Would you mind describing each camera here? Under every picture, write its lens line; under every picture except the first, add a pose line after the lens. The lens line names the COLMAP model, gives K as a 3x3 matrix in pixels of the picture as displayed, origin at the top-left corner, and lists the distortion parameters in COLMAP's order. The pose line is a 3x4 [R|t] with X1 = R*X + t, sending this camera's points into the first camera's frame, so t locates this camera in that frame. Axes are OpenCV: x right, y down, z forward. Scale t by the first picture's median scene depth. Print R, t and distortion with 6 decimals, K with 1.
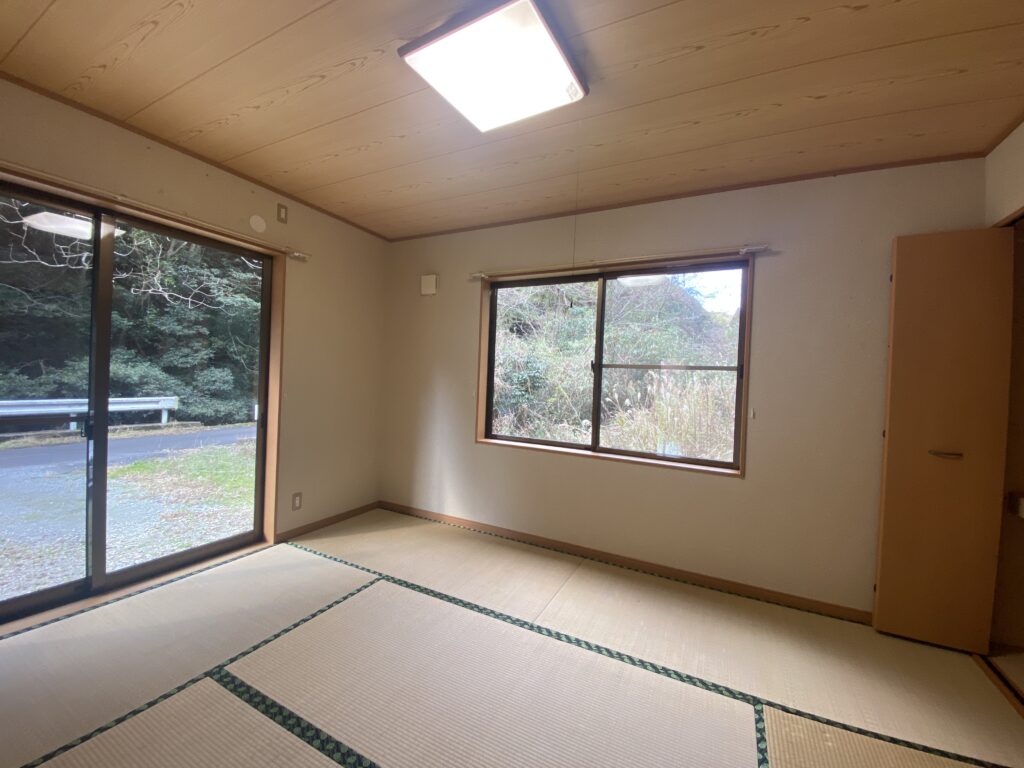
lens RADIAL K [[412.7, 0, 512.0], [0, 412.7, 384.0], [0, 0, 1]] dist [-0.002919, -0.000424]
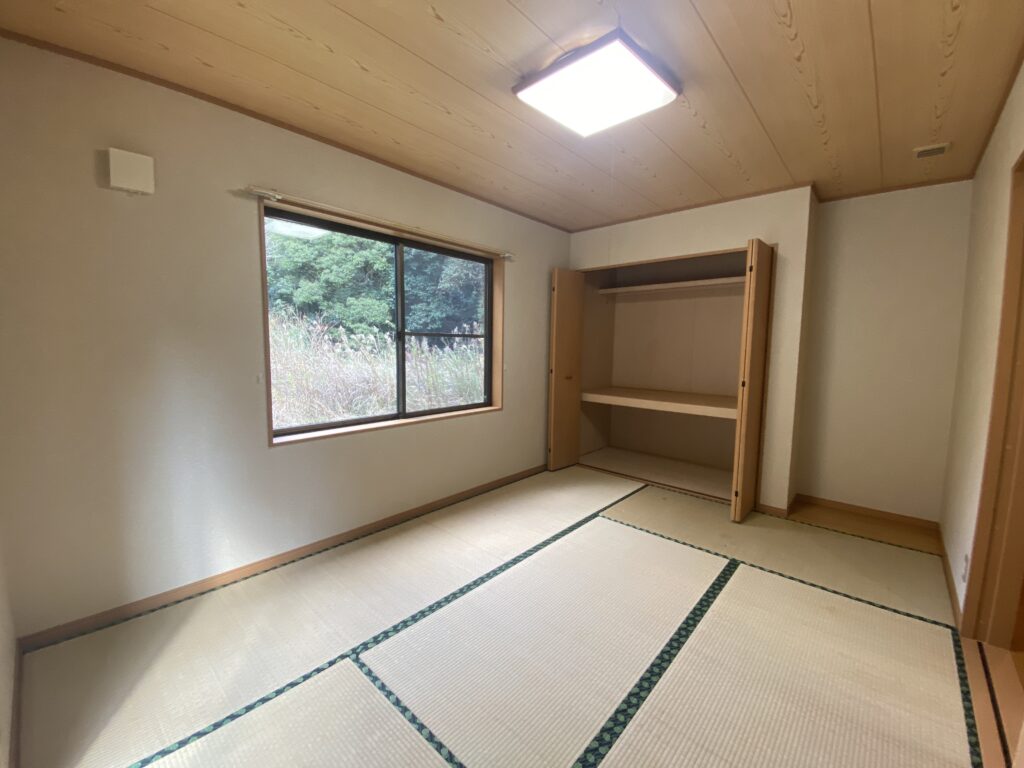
lens RADIAL K [[420.3, 0, 490.7], [0, 420.3, 387.4], [0, 0, 1]] dist [-0.000704, -0.000173]
pose [[0.278836, -0.132845, 0.951106, -0.821415], [0.013997, 0.990843, 0.134292, -0.054635], [-0.960237, -0.024133, 0.278142, 0.581154]]
